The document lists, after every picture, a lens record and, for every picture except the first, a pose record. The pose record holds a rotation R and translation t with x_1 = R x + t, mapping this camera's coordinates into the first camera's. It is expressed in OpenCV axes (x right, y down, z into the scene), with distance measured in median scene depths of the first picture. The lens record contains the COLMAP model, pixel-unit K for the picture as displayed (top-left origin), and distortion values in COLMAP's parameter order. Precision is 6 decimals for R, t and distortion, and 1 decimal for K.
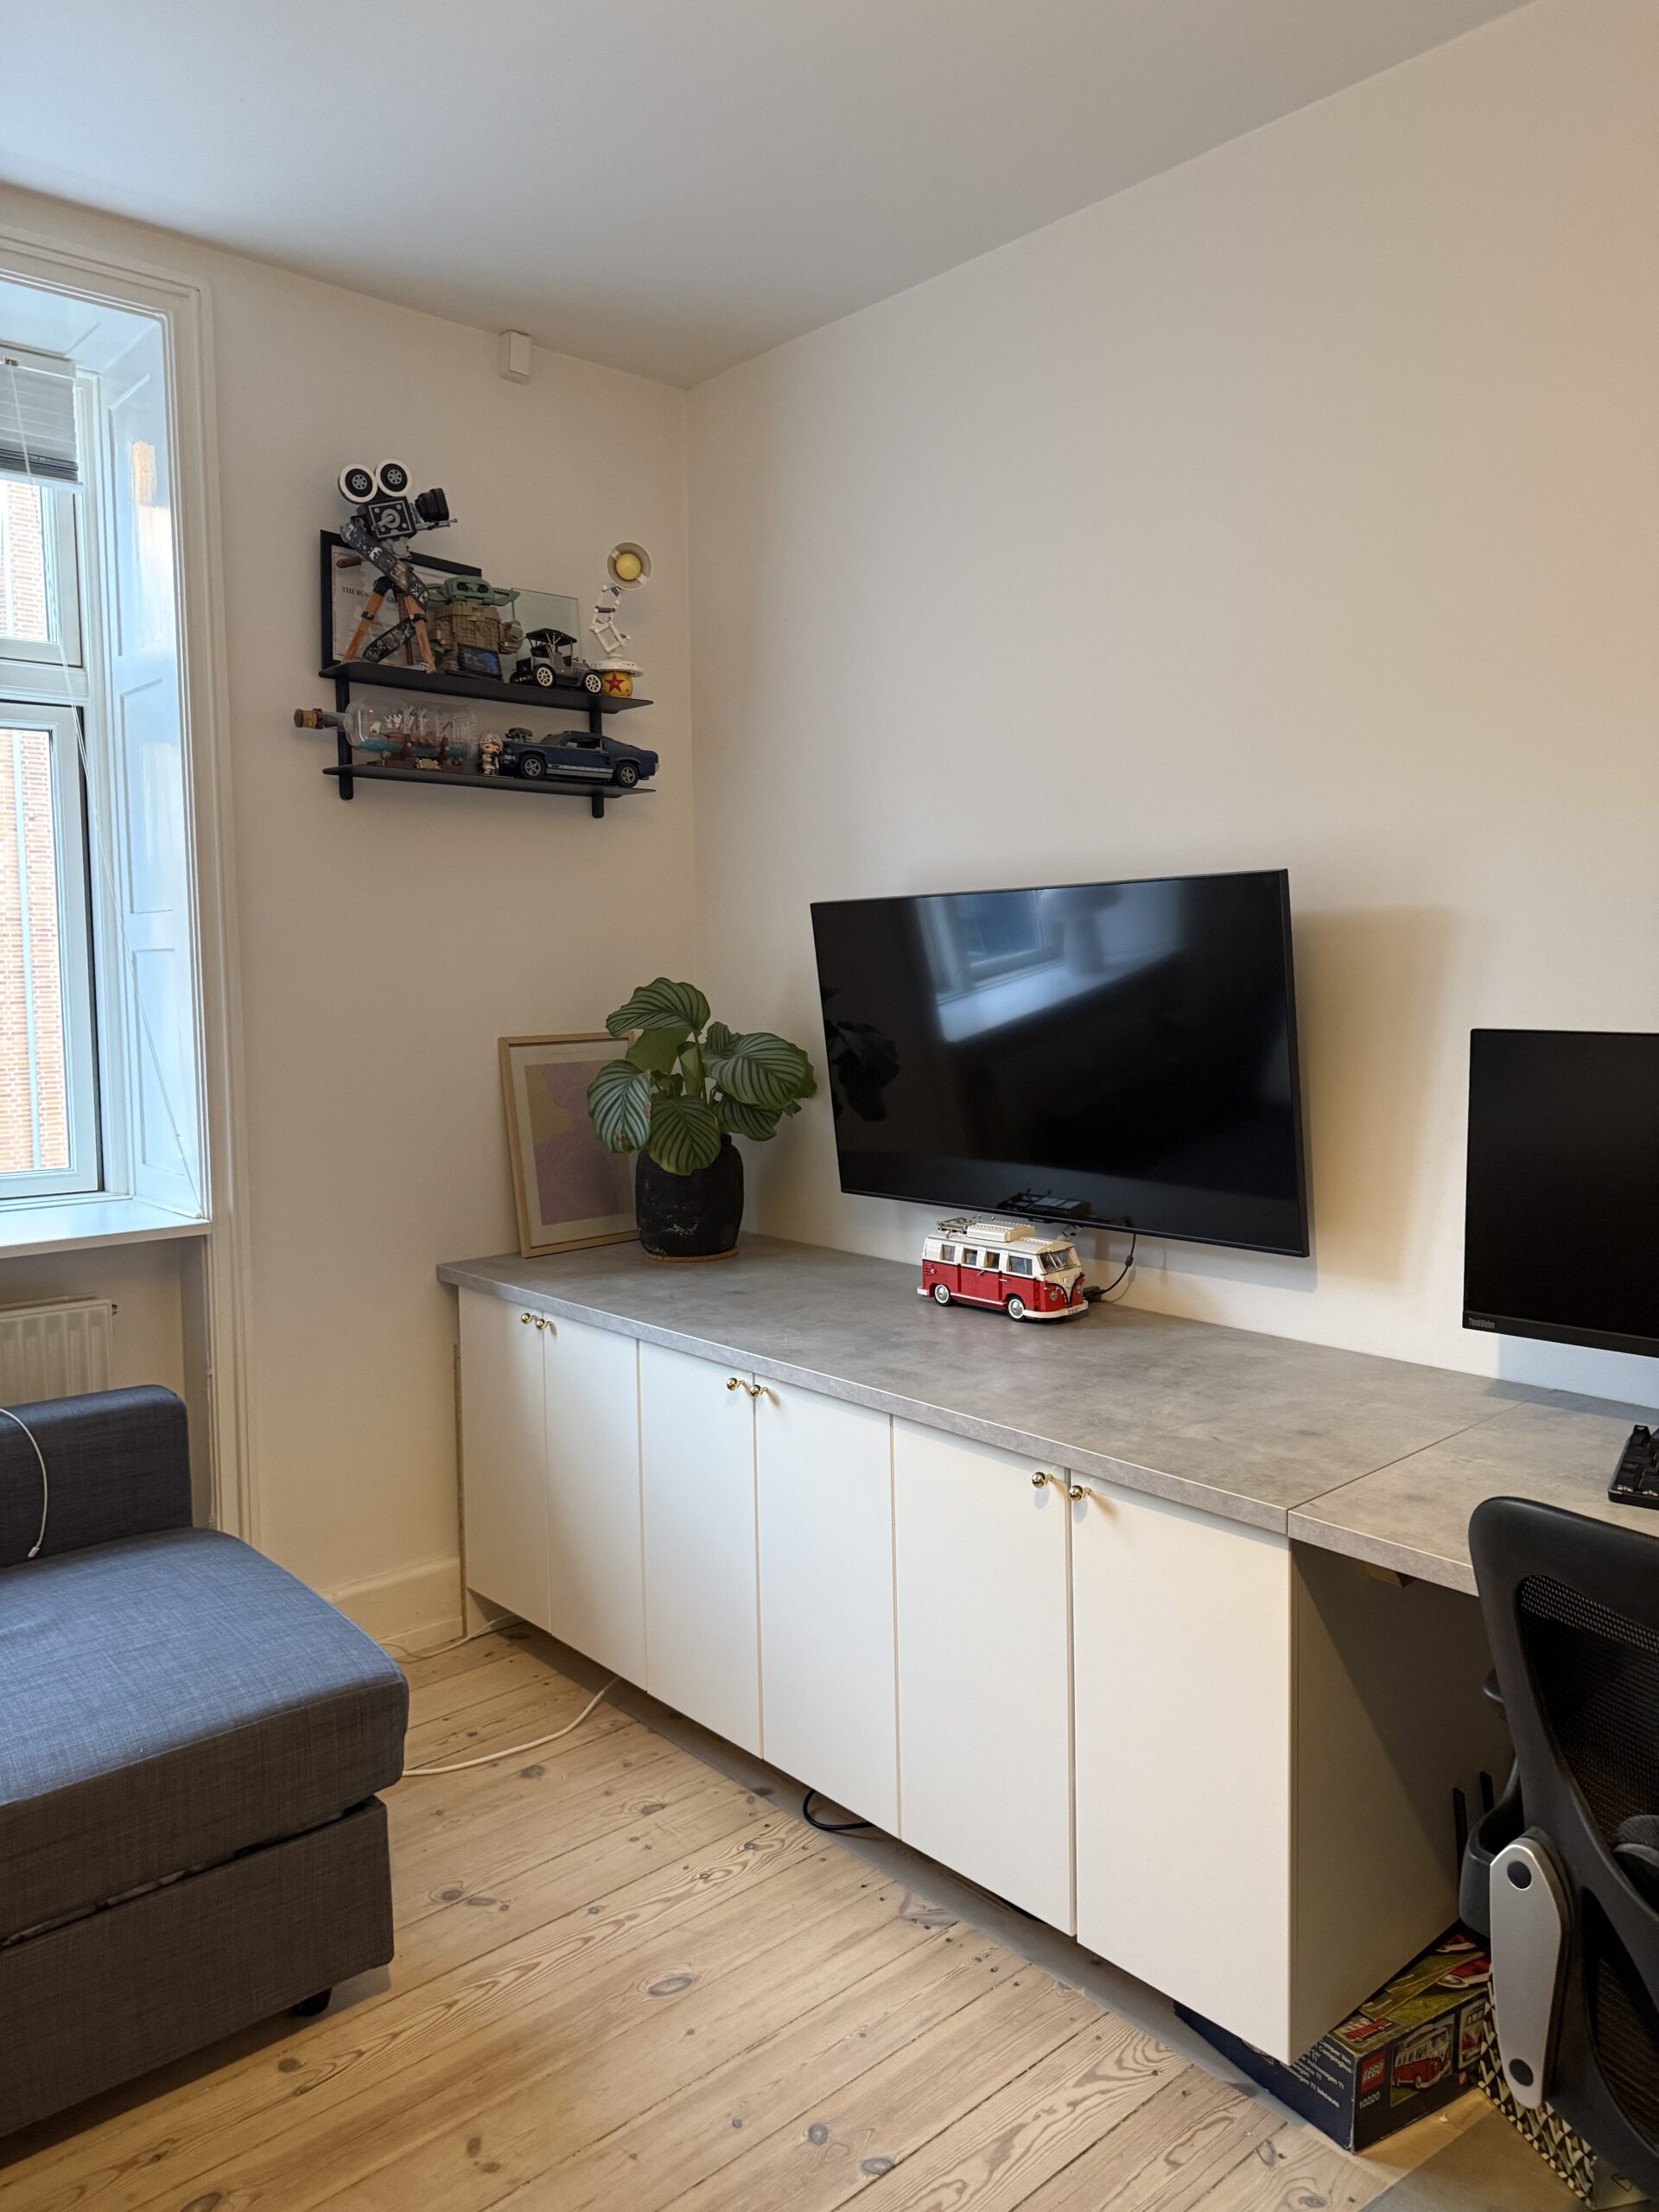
lens RADIAL K [[1553.8, 0, 832.3], [0, 1553.8, 1089.8], [0, 0, 1]] dist [0.043461, -0.050784]
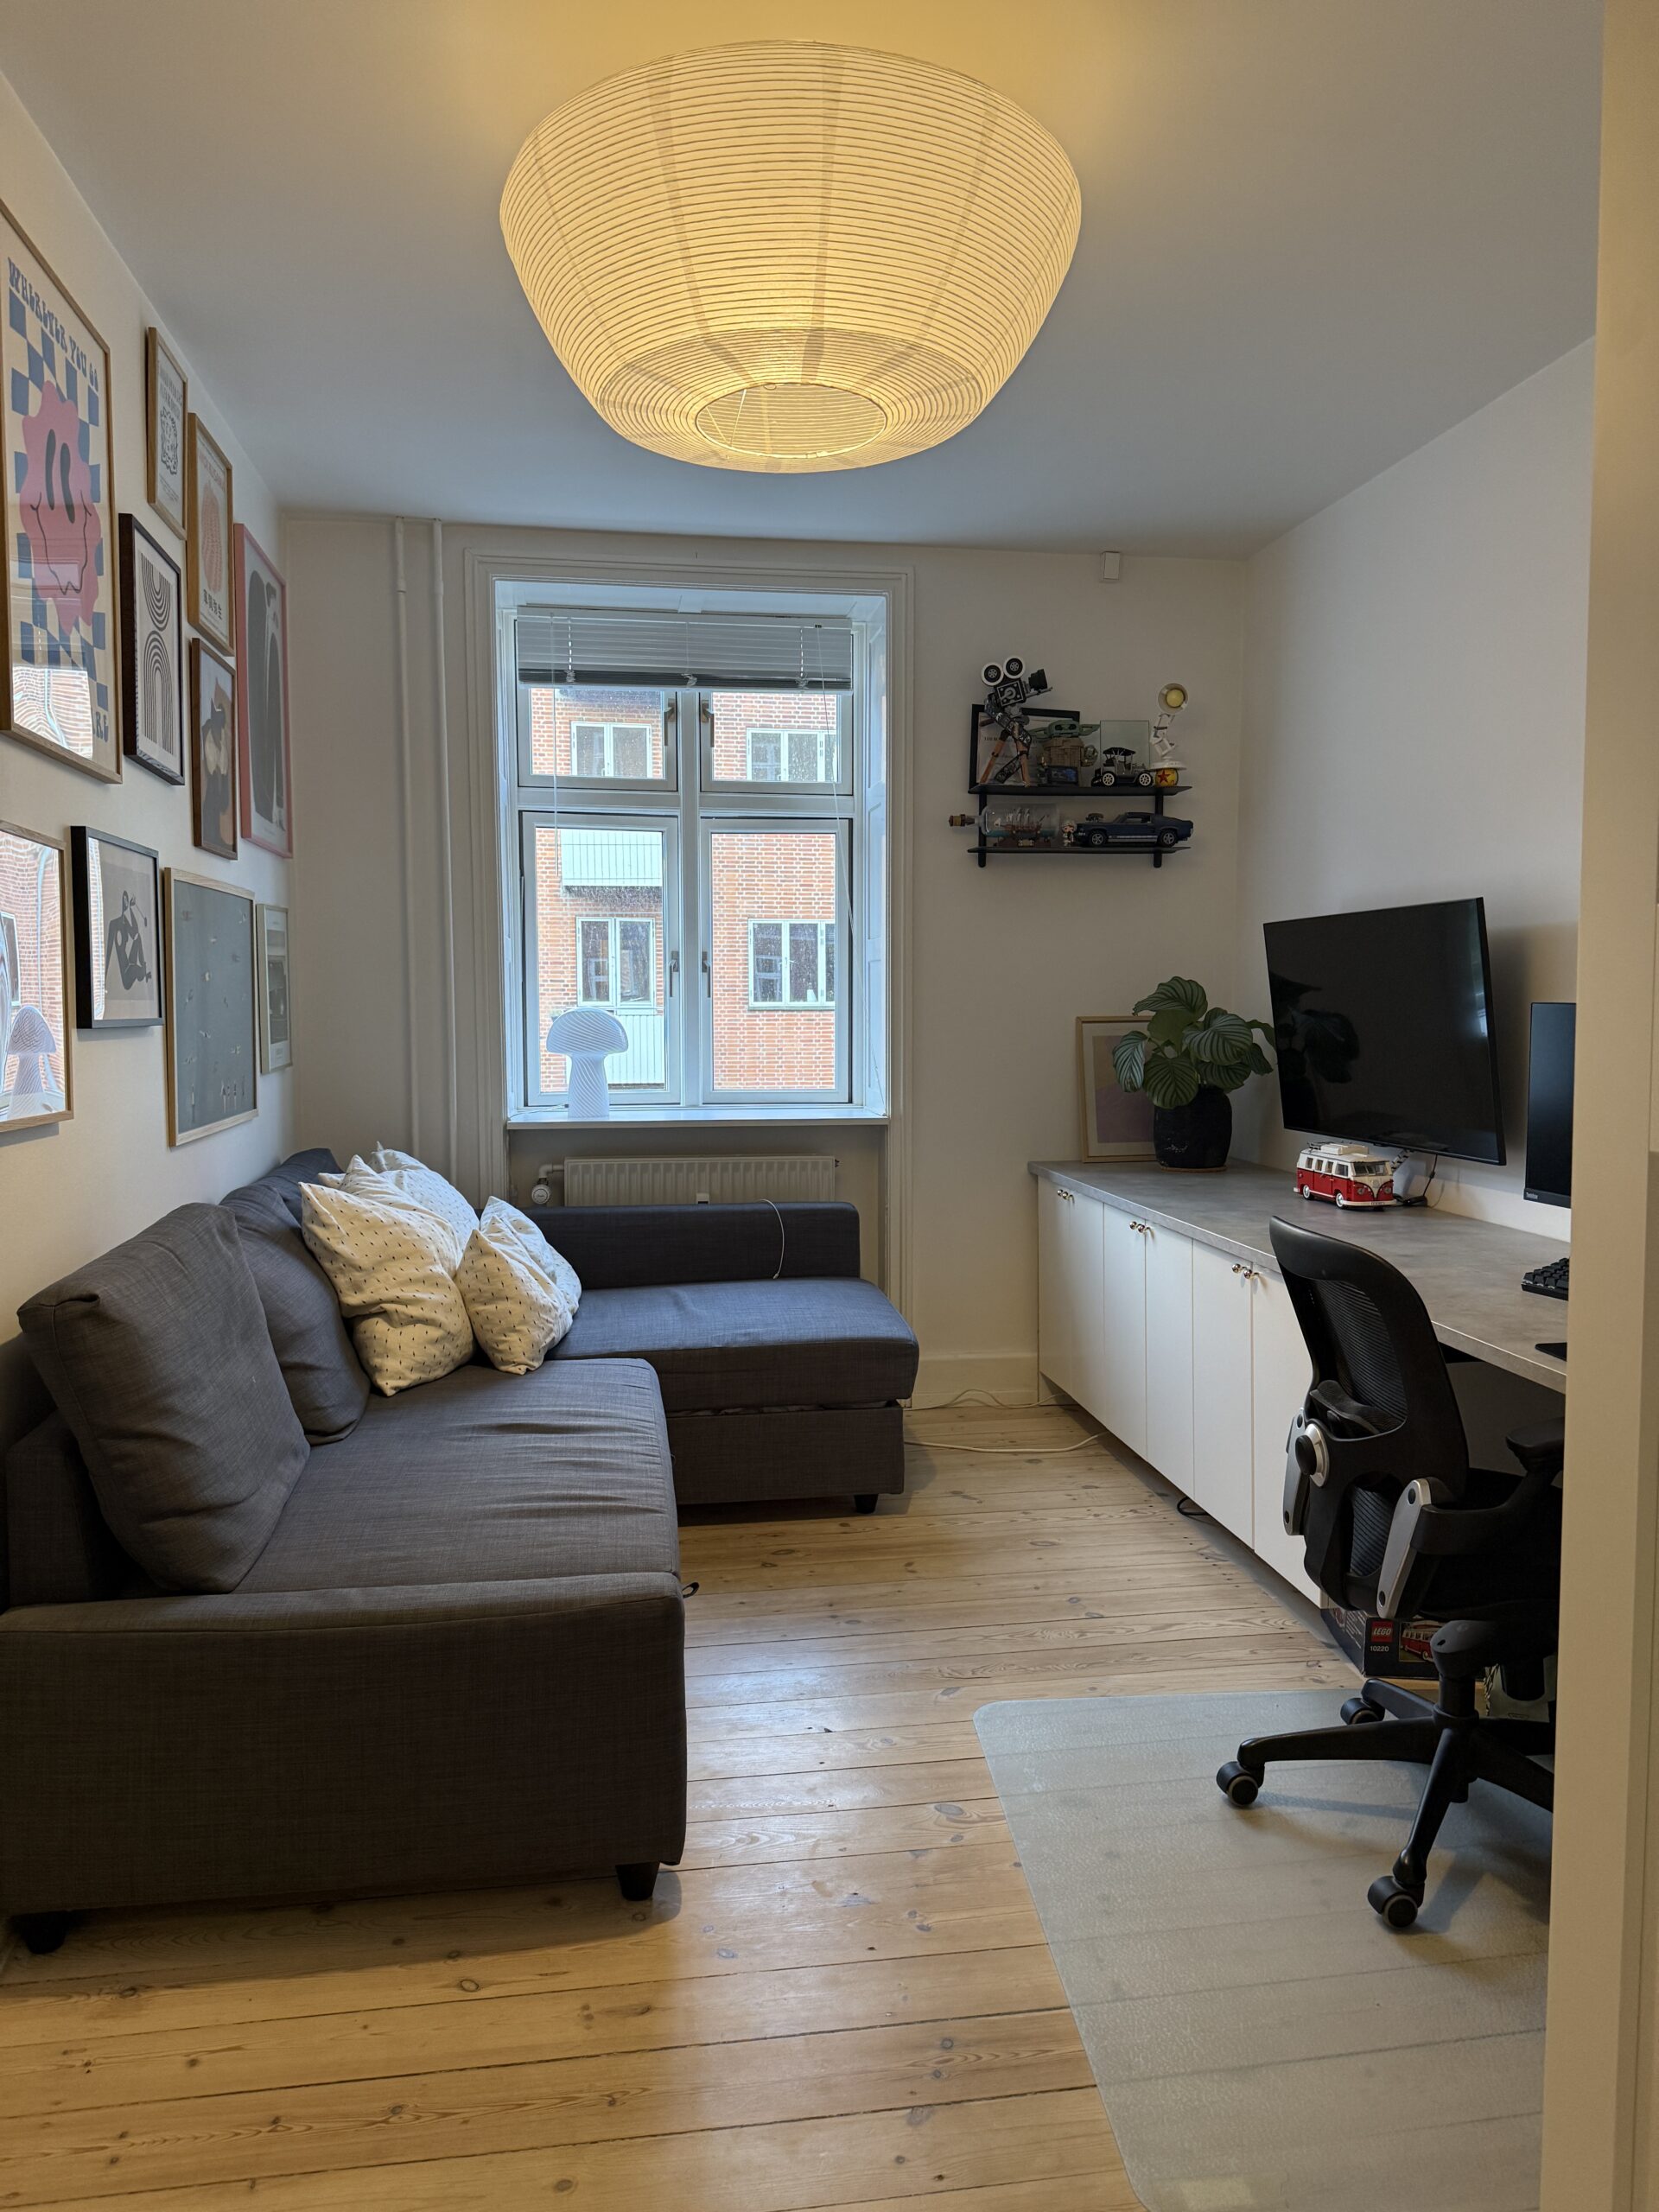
lens RADIAL K [[1553.8, 0, 837.2], [0, 1553.8, 1100.9], [0, 0, 1]] dist [0.043461, -0.050784]
pose [[0.836595, 0.042765, -0.546150, 0.459422], [-0.044269, 0.998965, 0.010411, 0.046816], [0.546030, 0.015468, 0.837623, -0.434587]]
